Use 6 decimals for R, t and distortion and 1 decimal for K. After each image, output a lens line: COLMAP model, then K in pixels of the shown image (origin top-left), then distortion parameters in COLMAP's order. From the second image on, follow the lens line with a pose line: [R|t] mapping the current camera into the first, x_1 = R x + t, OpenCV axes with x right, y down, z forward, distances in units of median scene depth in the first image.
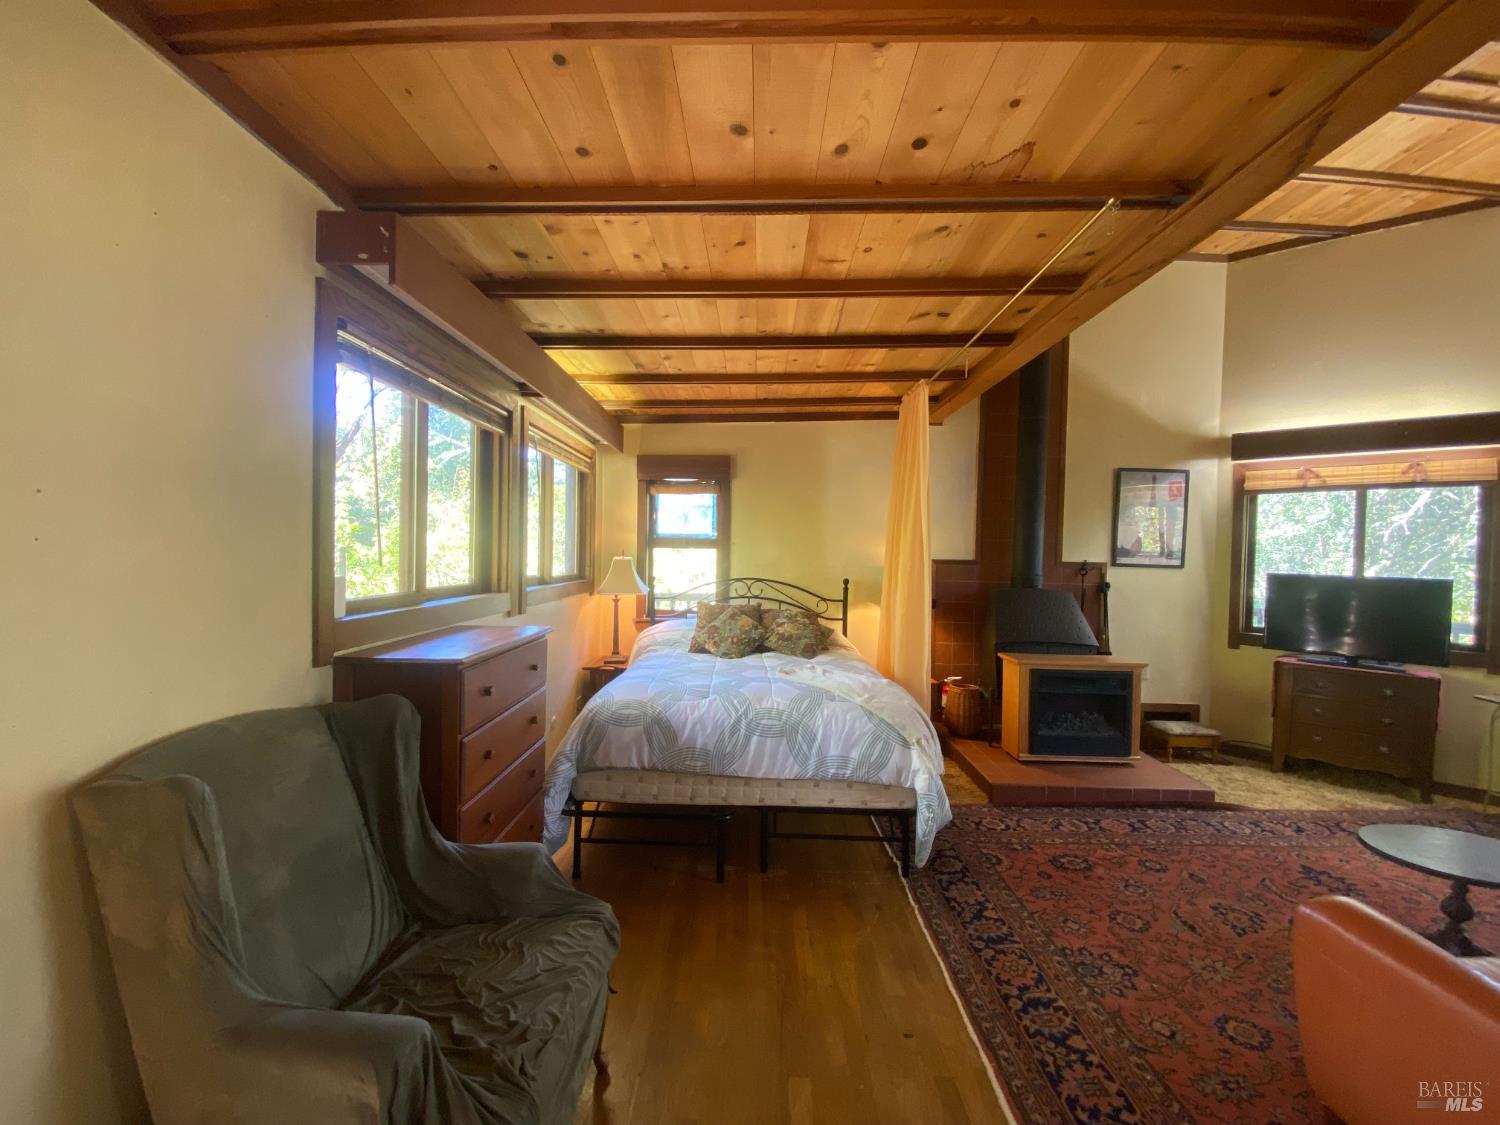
lens RADIAL K [[613.1, 0, 739.1], [0, 613.1, 562.5], [0, 0, 1]] dist [0.003882, -0.012784]
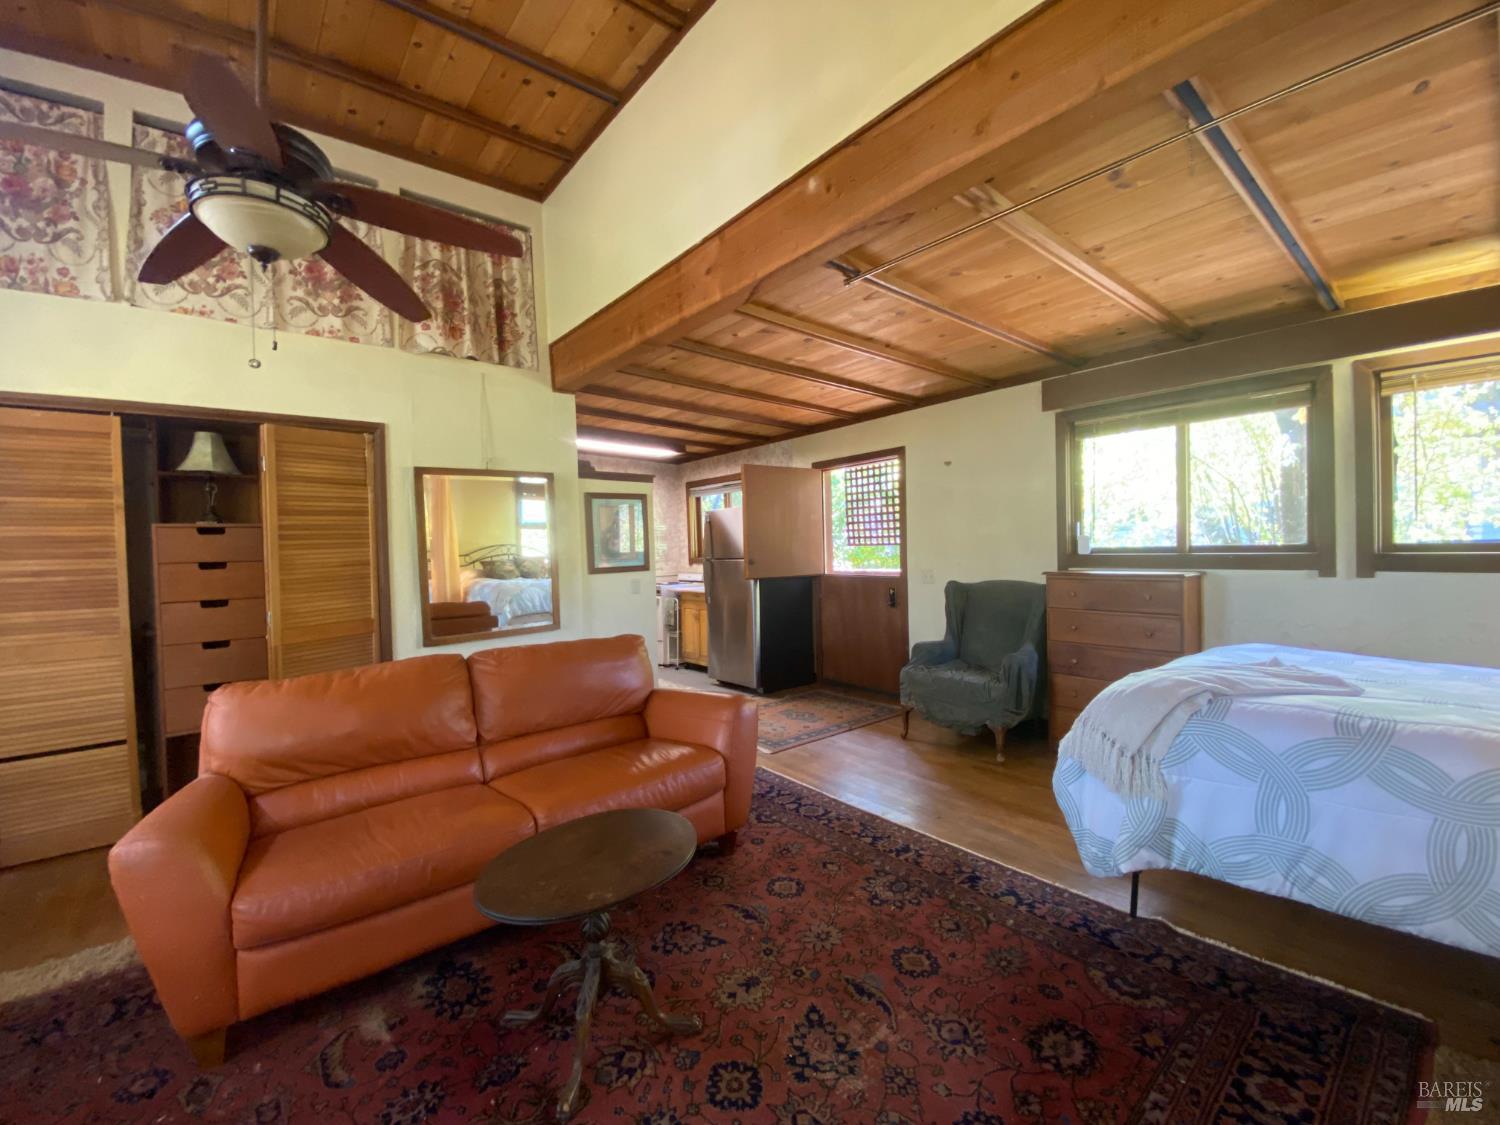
lens RADIAL K [[613.1, 0, 743.6], [0, 613.1, 562.8], [0, 0, 1]] dist [0.003882, -0.012784]
pose [[-0.758318, 0.012700, -0.651762, 0.894398], [-0.003921, 0.999703, 0.024042, 0.037763], [0.651873, 0.020787, -0.758043, 0.981472]]
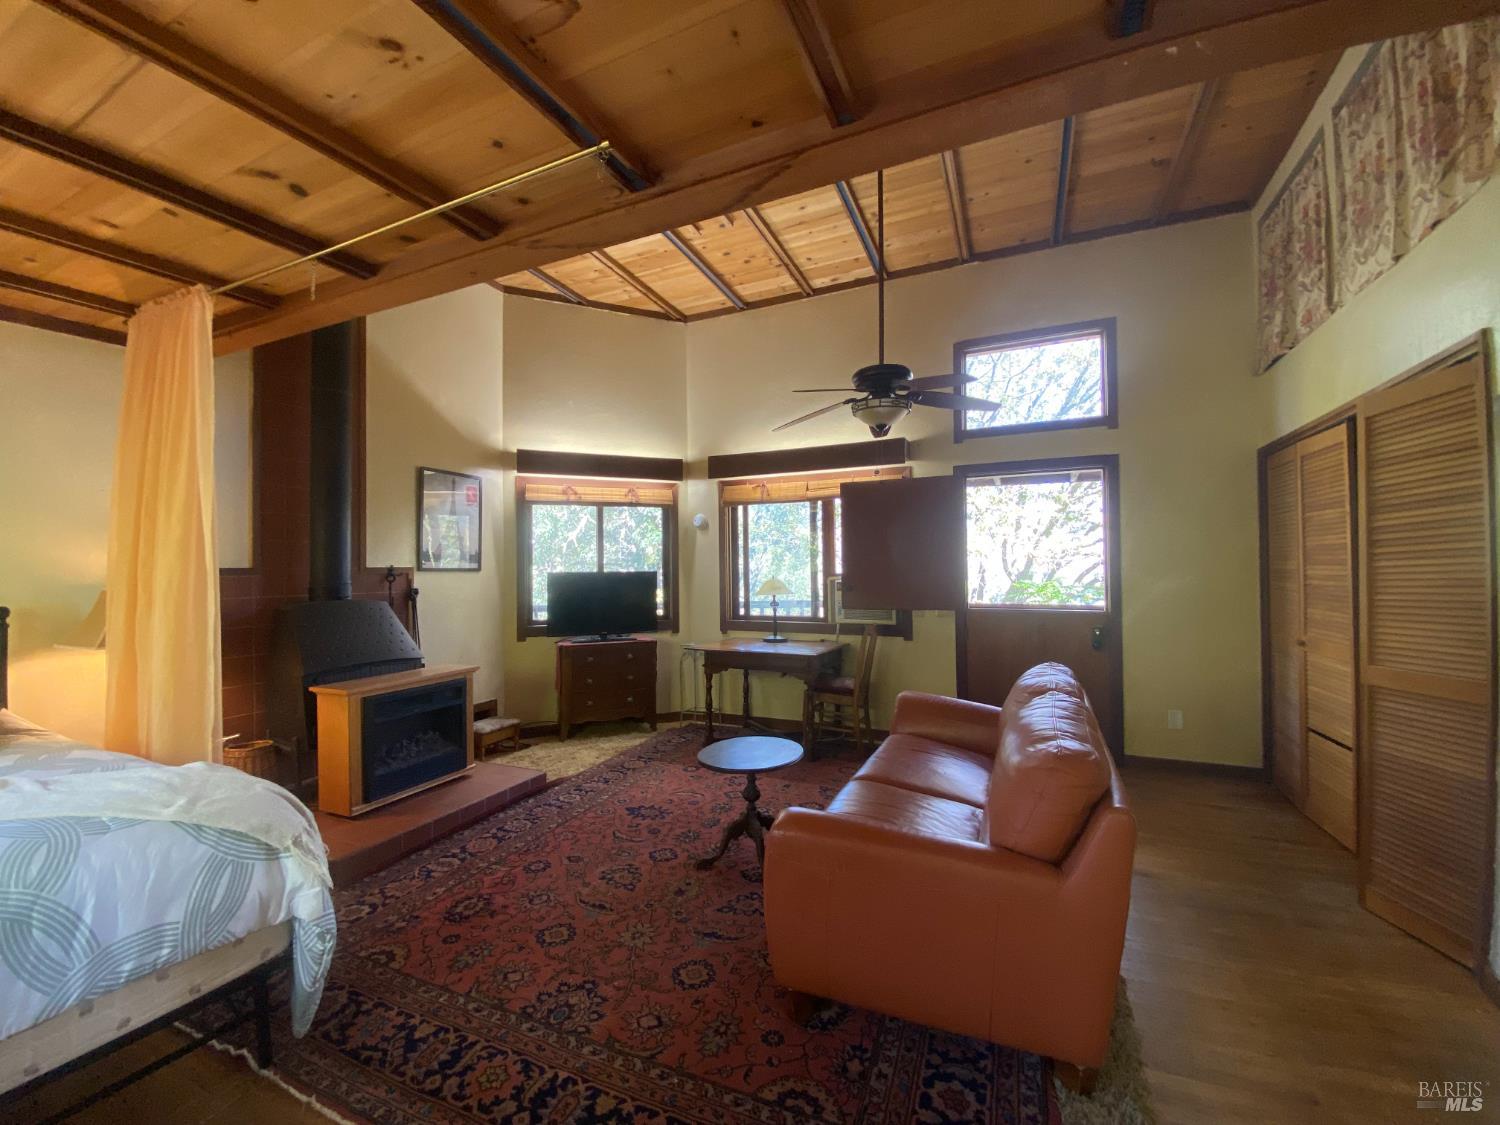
lens RADIAL K [[613.1, 0, 752.1], [0, 613.1, 560.8], [0, 0, 1]] dist [0.003882, -0.012784]
pose [[0.383686, -0.013246, 0.923369, -0.074104], [0.040908, 0.999159, -0.002665, 0.017887], [-0.922557, 0.038796, 0.383905, 0.228380]]
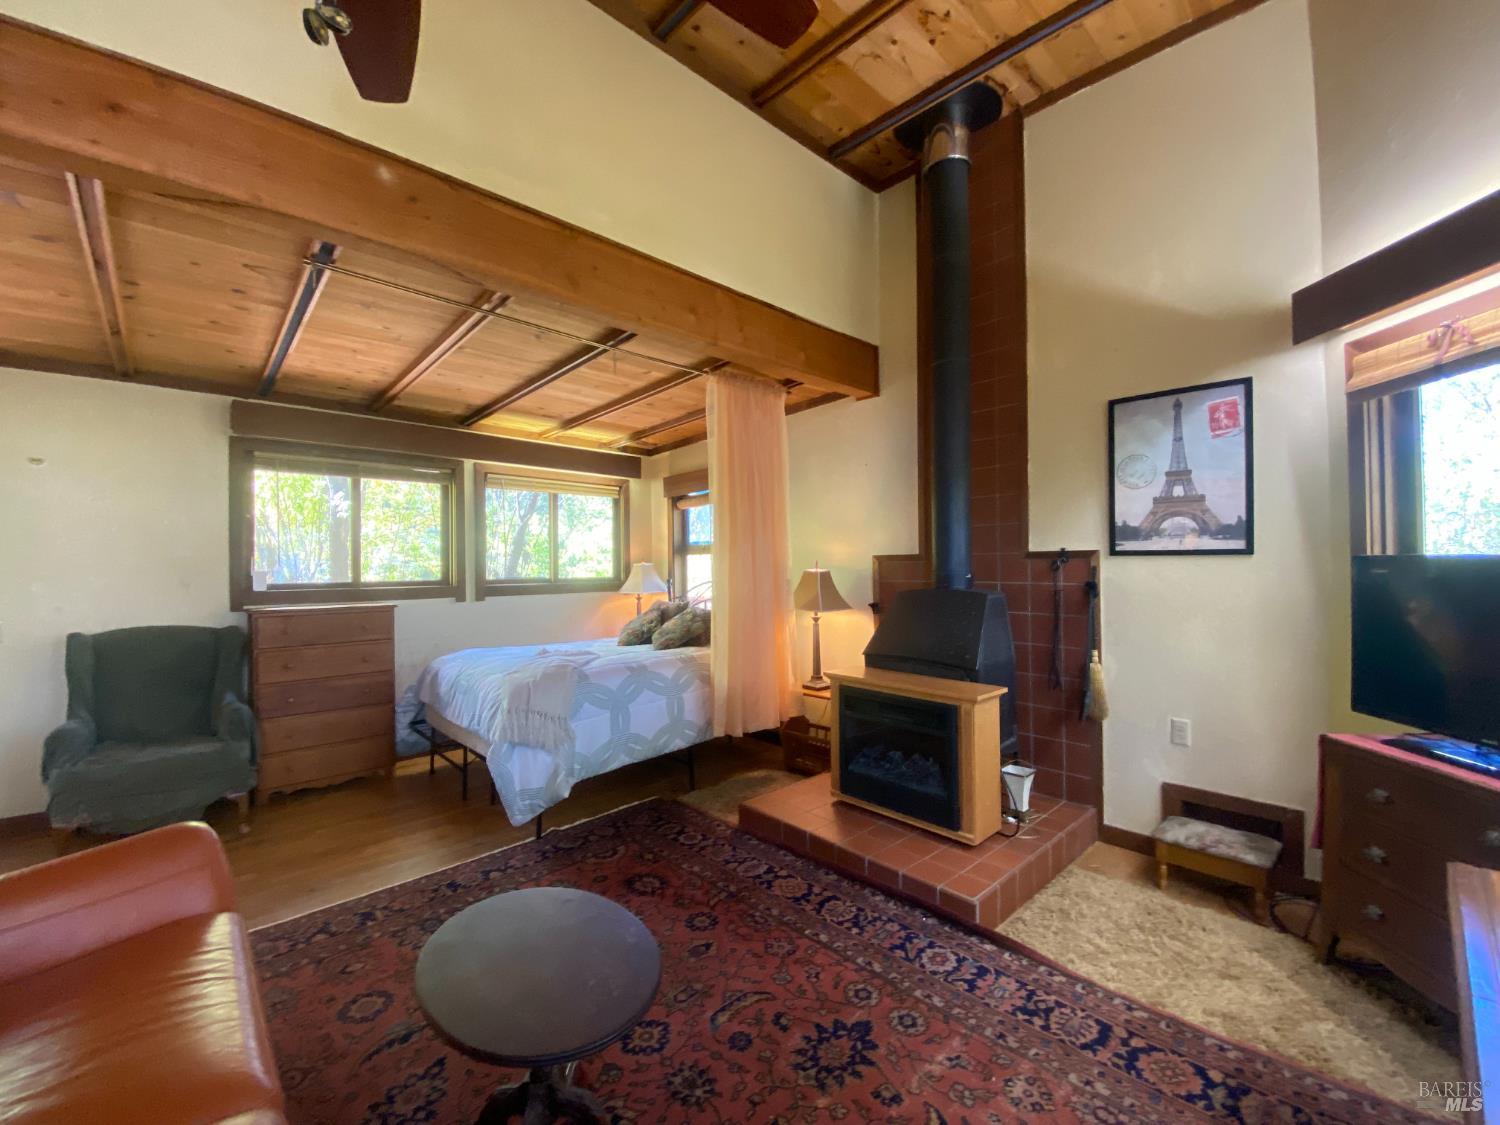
lens RADIAL K [[613.1, 0, 743.3], [0, 613.1, 566.2], [0, 0, 1]] dist [0.003882, -0.012784]
pose [[0.699730, -0.025562, -0.713949, 1.046927], [0.008866, 0.999593, -0.027100, 0.040405], [0.714352, 0.012632, 0.699673, 0.375811]]
